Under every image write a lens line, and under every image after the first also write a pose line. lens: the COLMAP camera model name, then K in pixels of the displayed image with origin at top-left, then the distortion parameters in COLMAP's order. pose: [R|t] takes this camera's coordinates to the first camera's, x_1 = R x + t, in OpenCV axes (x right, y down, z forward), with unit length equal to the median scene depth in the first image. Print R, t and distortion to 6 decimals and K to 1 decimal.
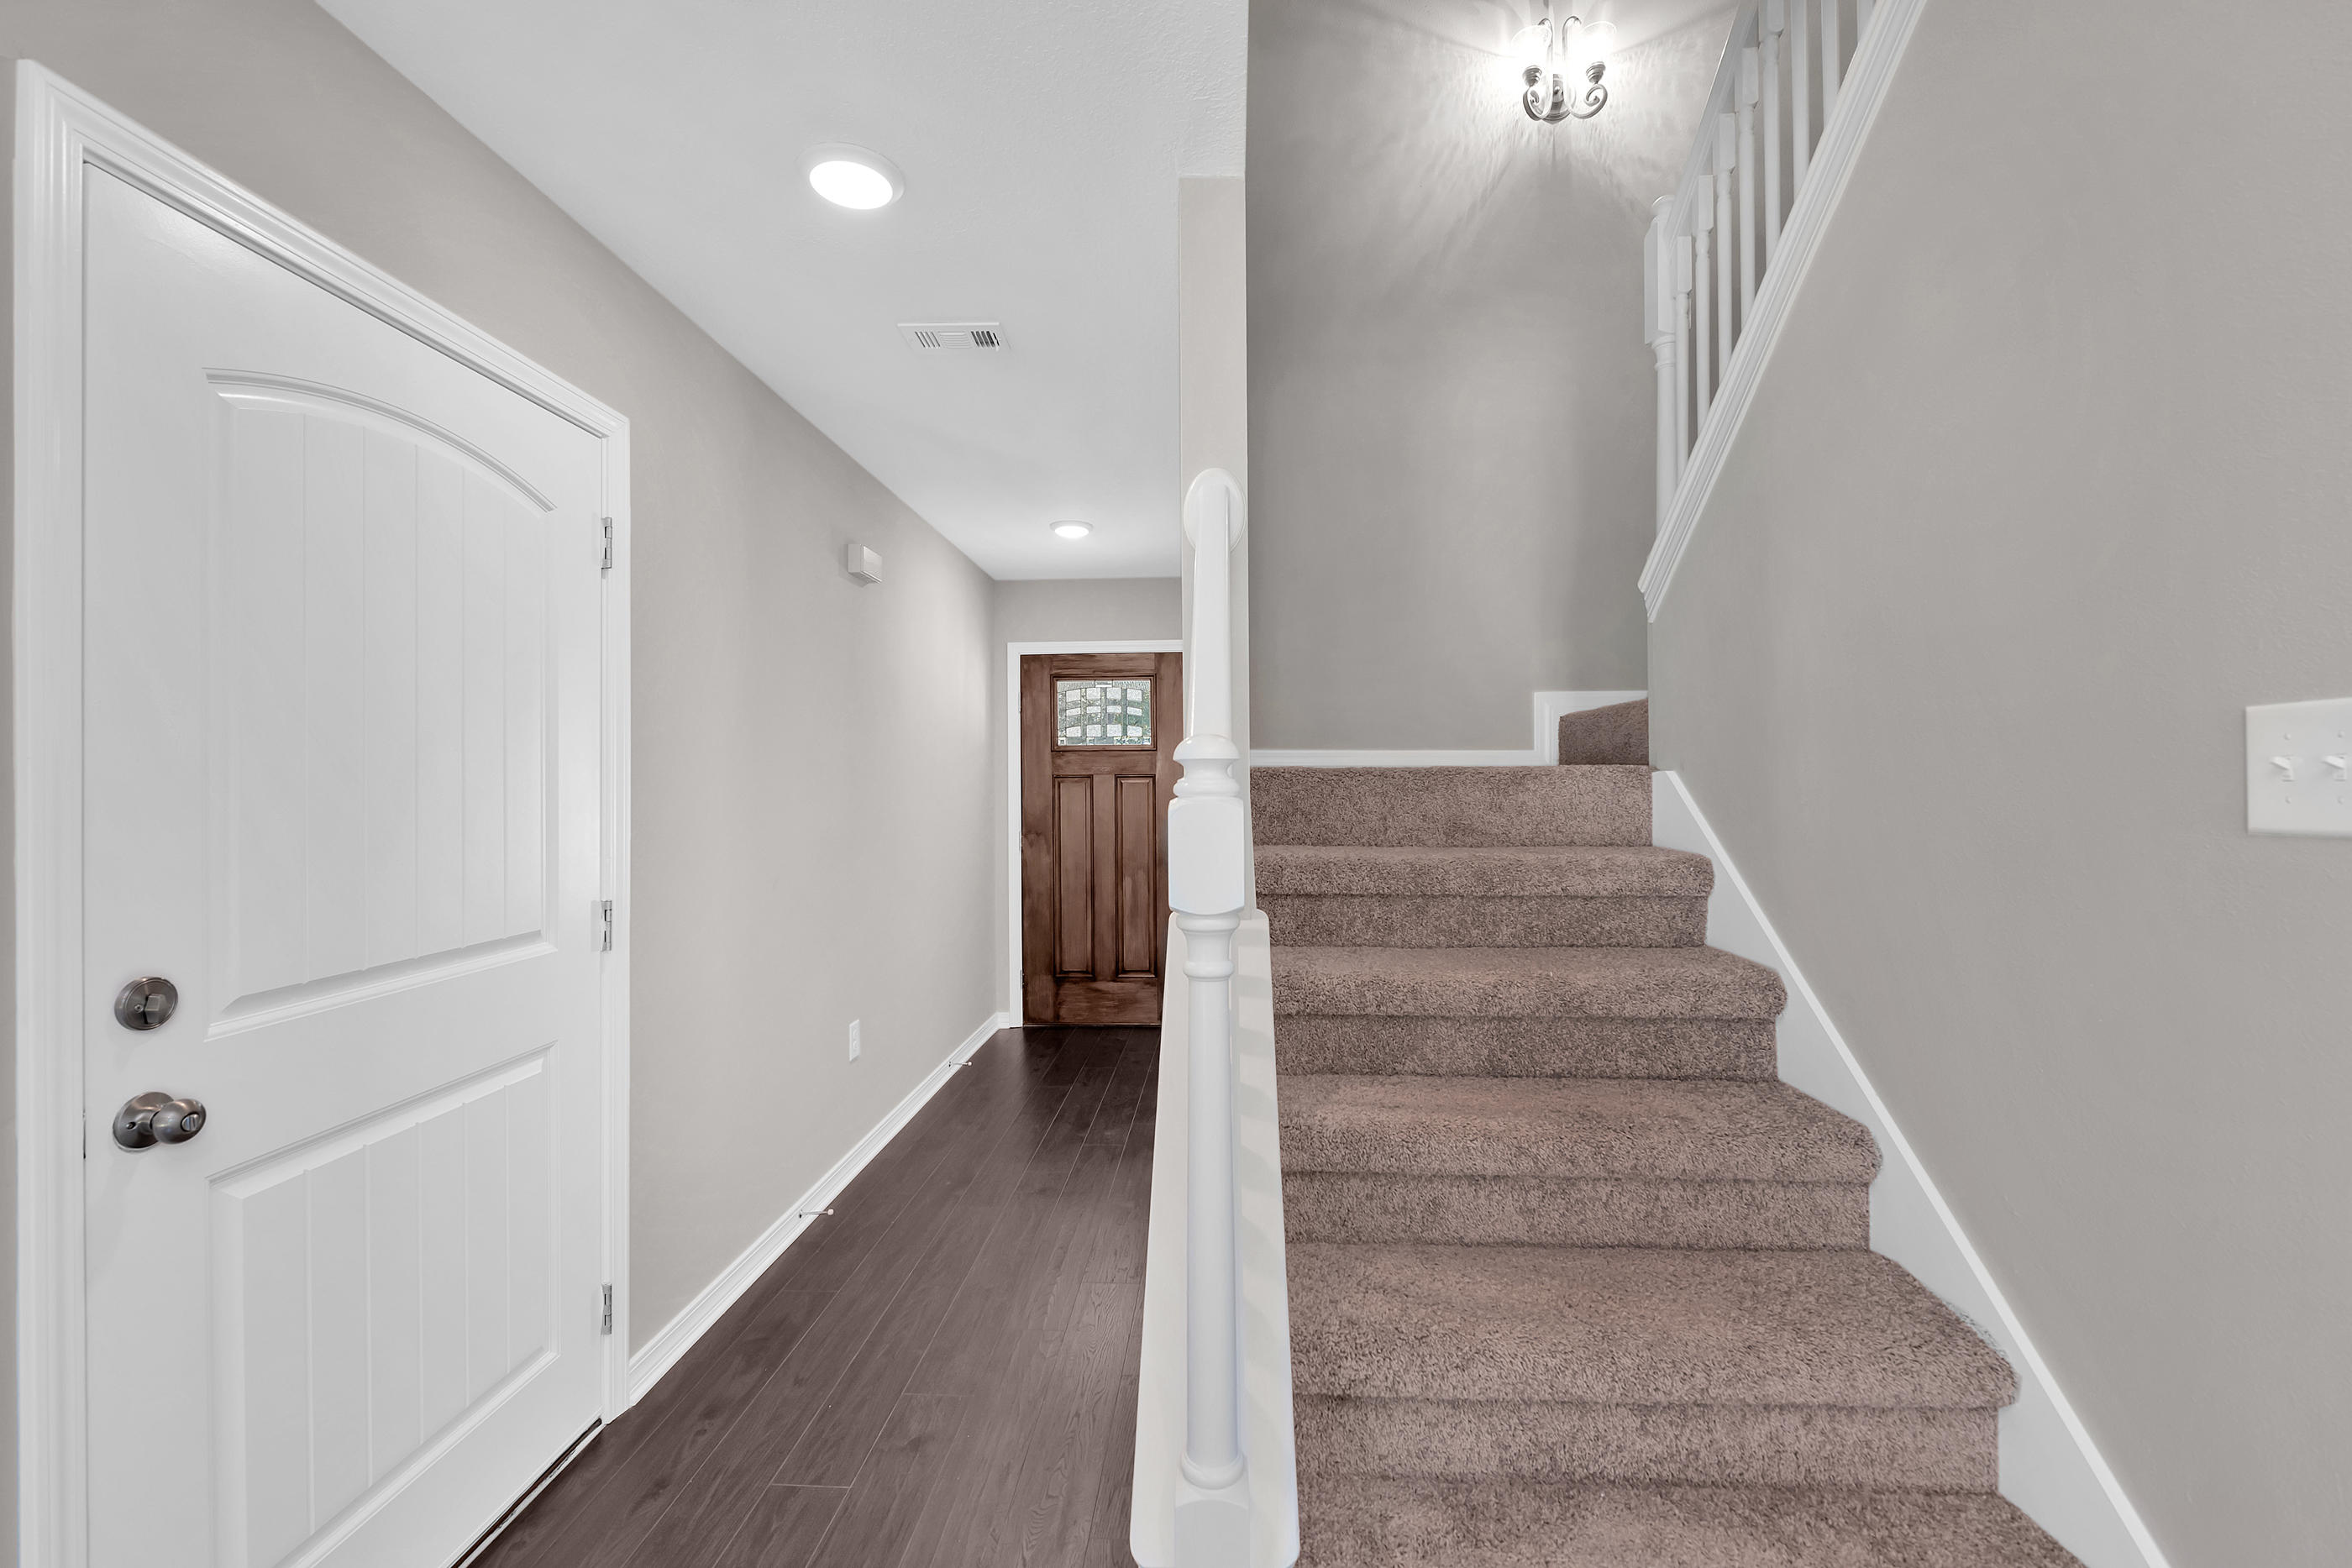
lens RADIAL K [[933.1, 0, 1176.0], [0, 933.1, 784.0], [0, 0, 1]] dist [-0.015309, 0.000125]
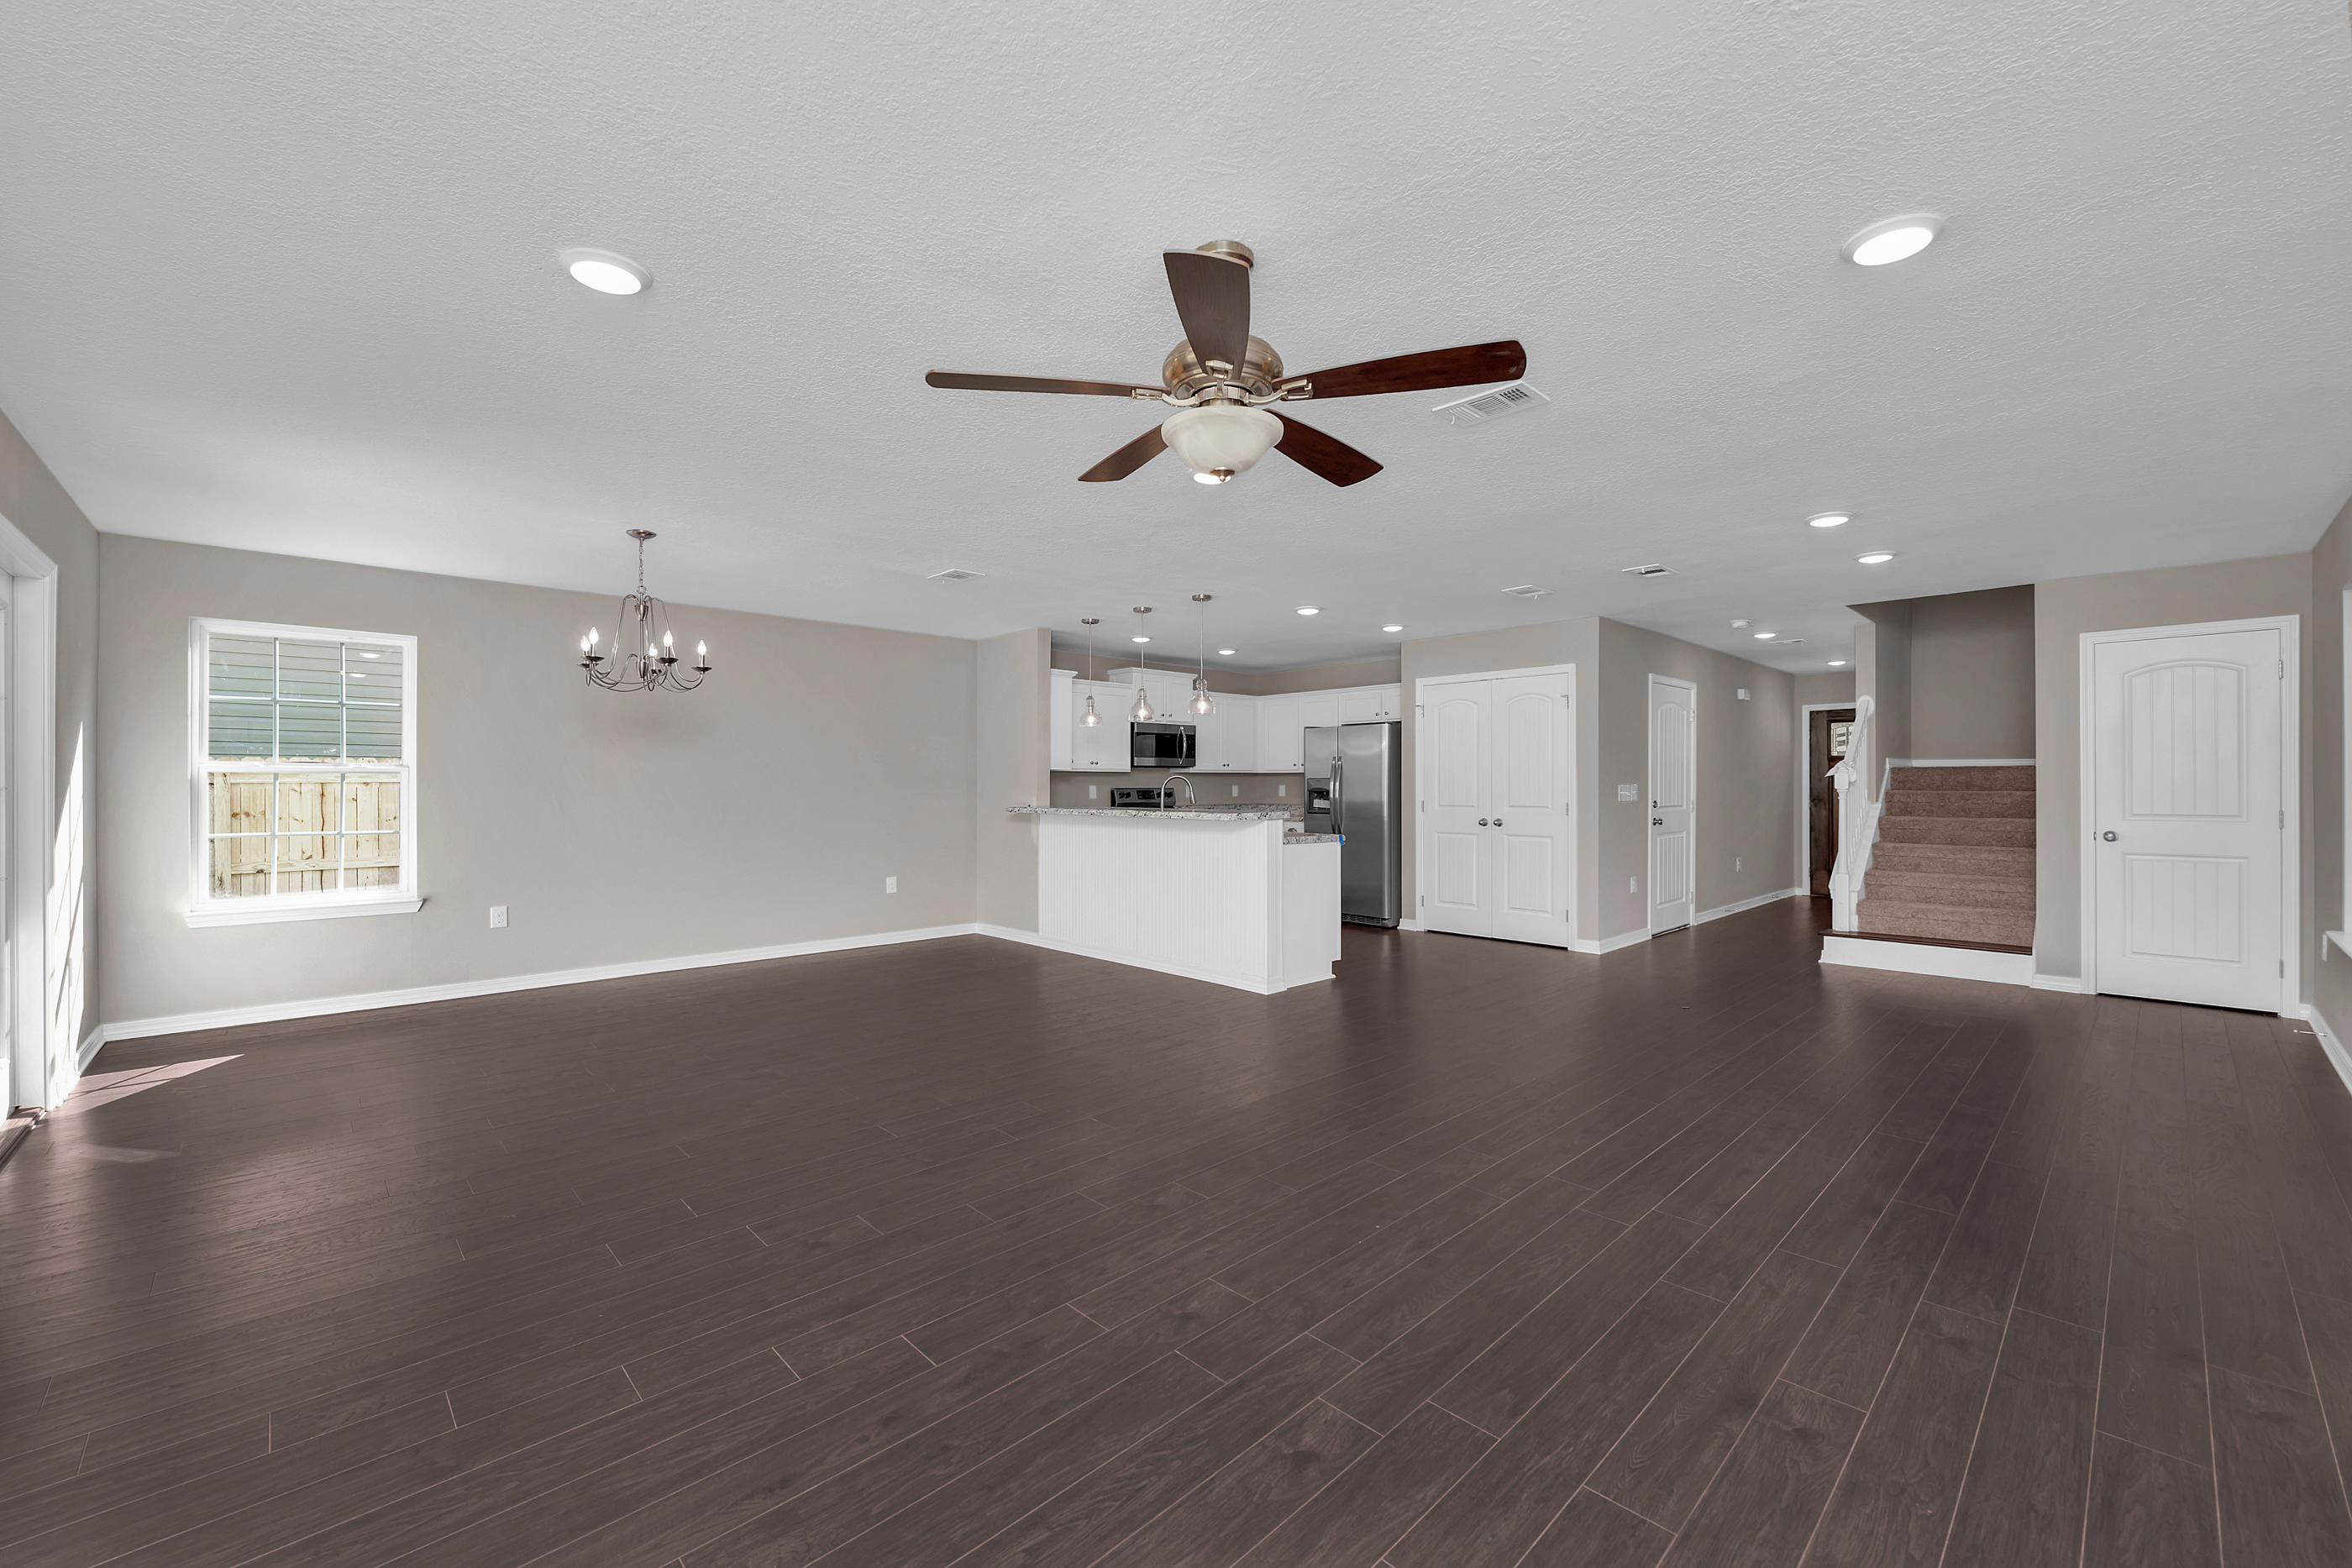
lens RADIAL K [[942.7, 0, 1176.0], [0, 942.7, 784.0], [0, 0, 1]] dist [0.000625, -0.004281]
pose [[0.726830, 0.001764, -0.686816, 0.238408], [-0.002240, 0.999997, 0.000197, 0.021782], [0.686814, 0.001395, 0.726832, -1.427558]]
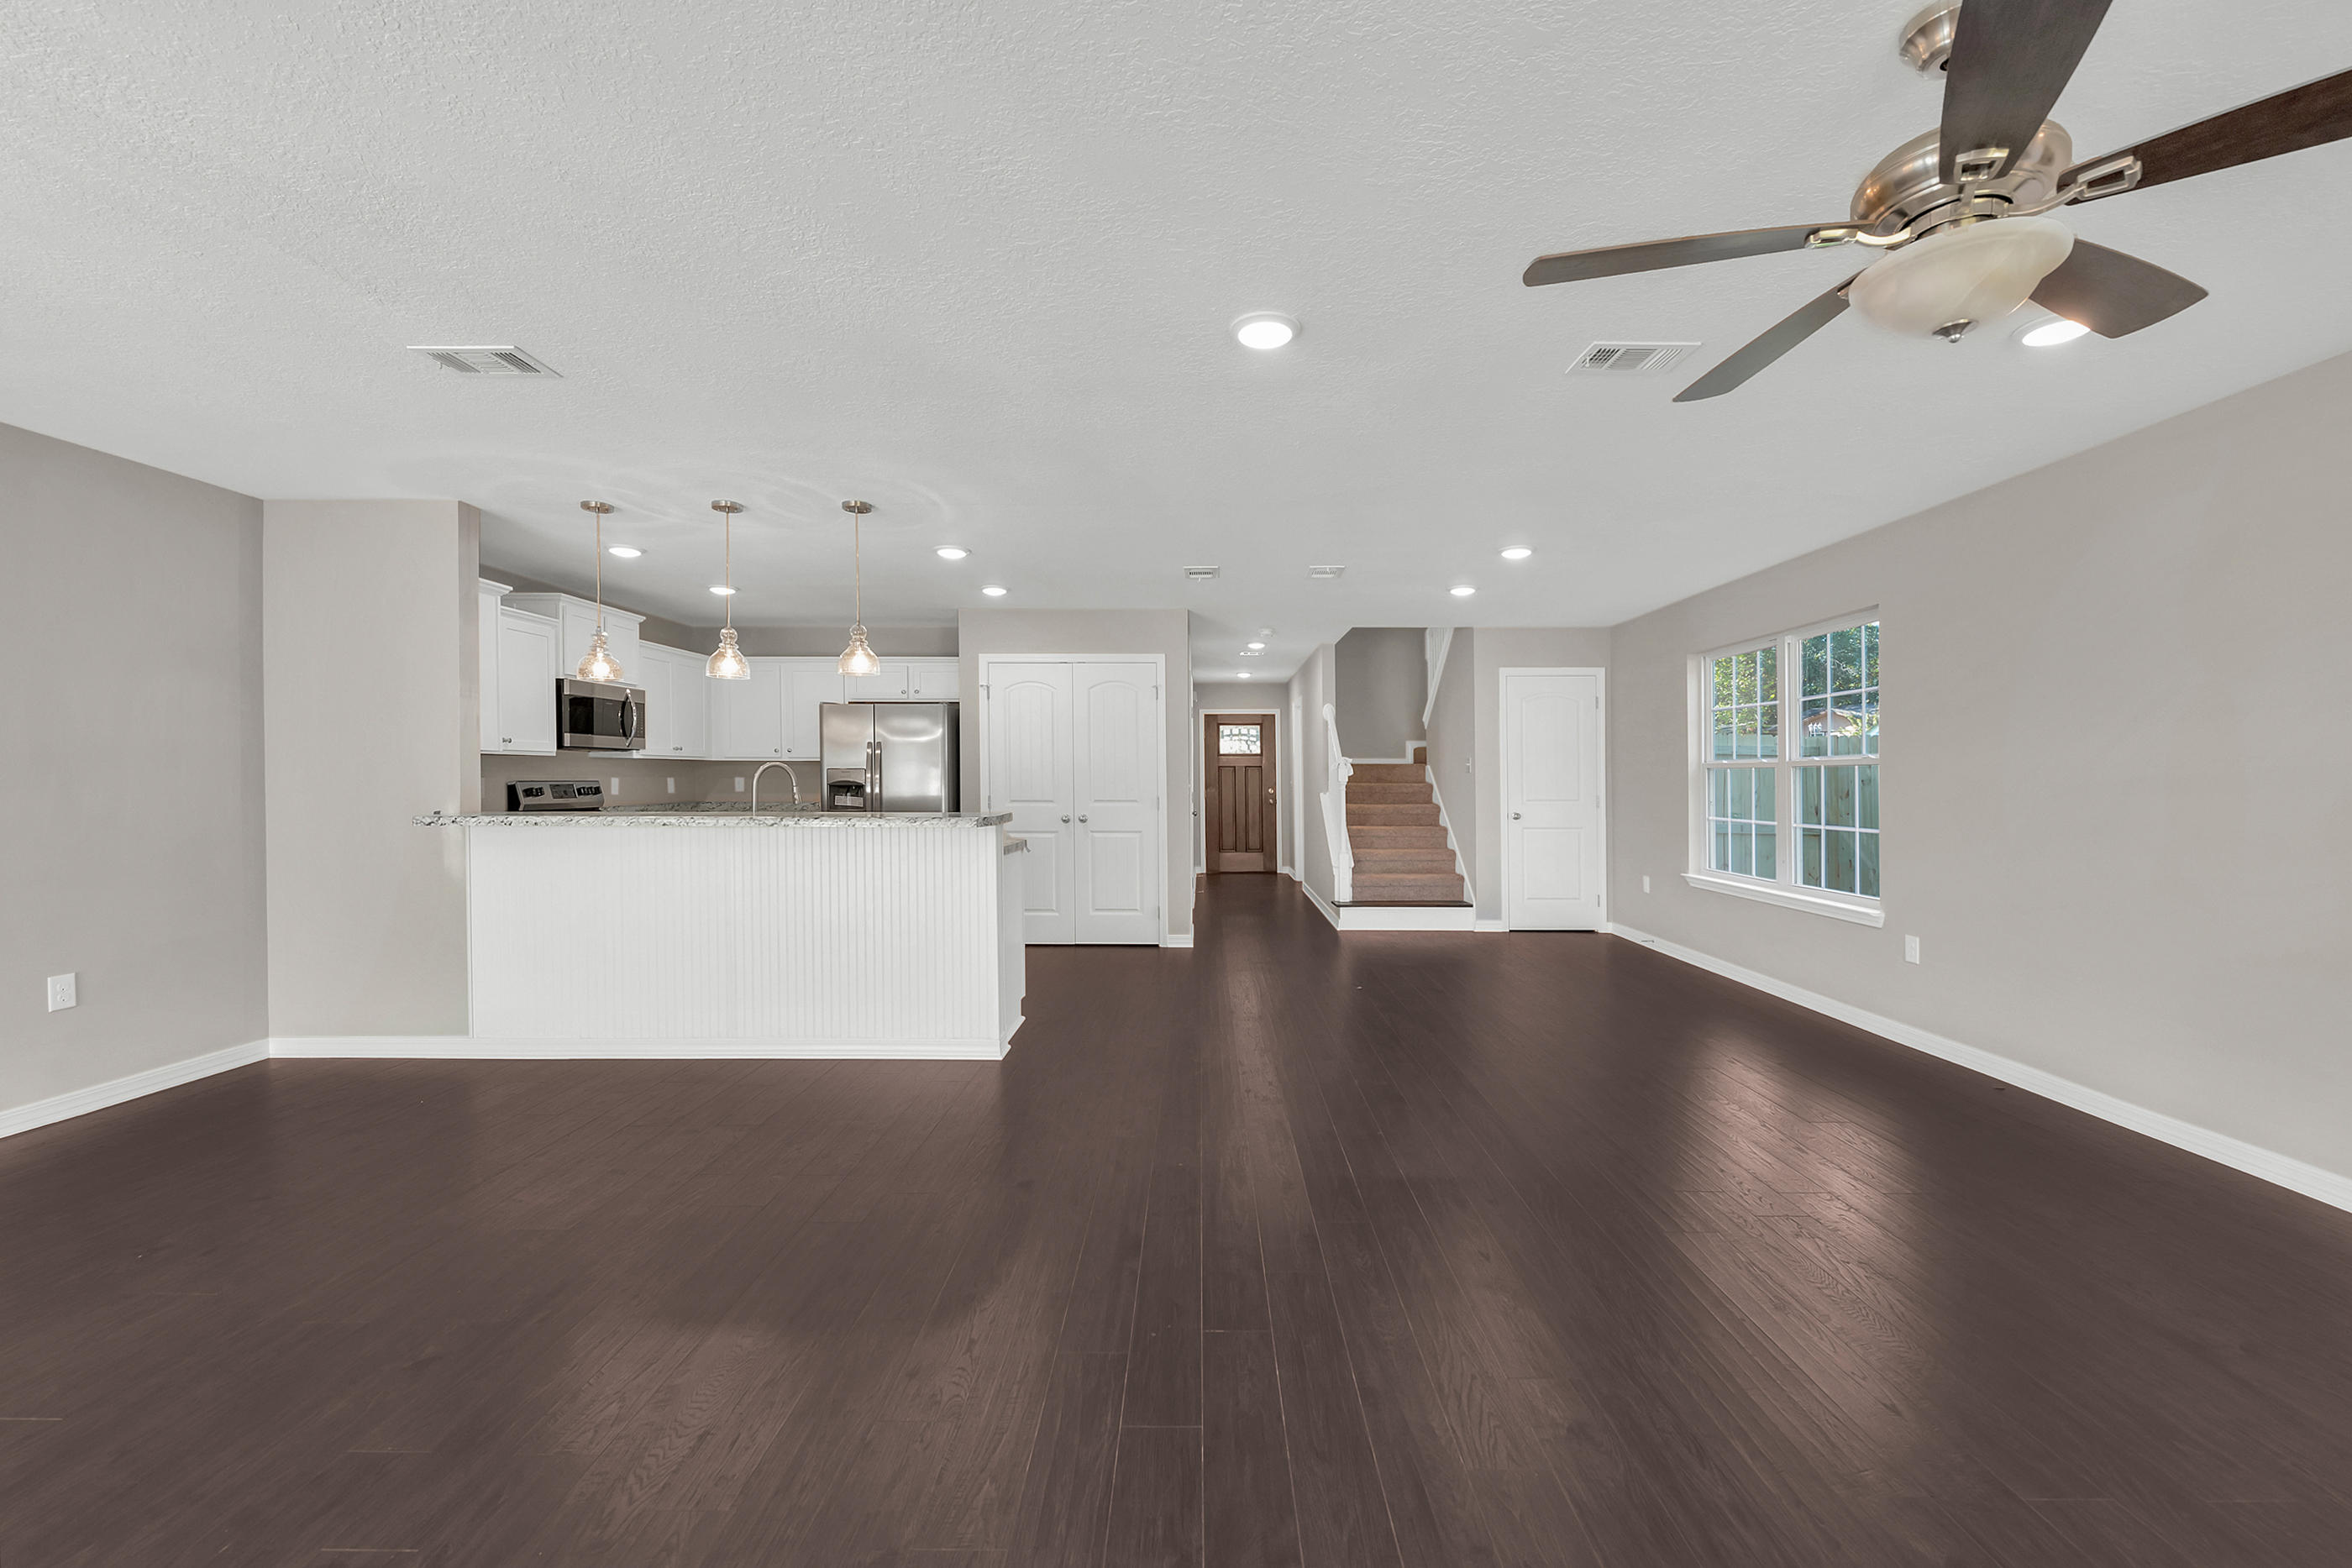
lens RADIAL K [[942.7, 0, 1176.0], [0, 942.7, 784.0], [0, 0, 1]] dist [0.000625, -0.004281]
pose [[0.999069, 0.004871, 0.042862, -0.340082], [-0.005134, 0.999969, 0.006015, 0.022218], [-0.042831, -0.006230, 0.999063, -1.369476]]
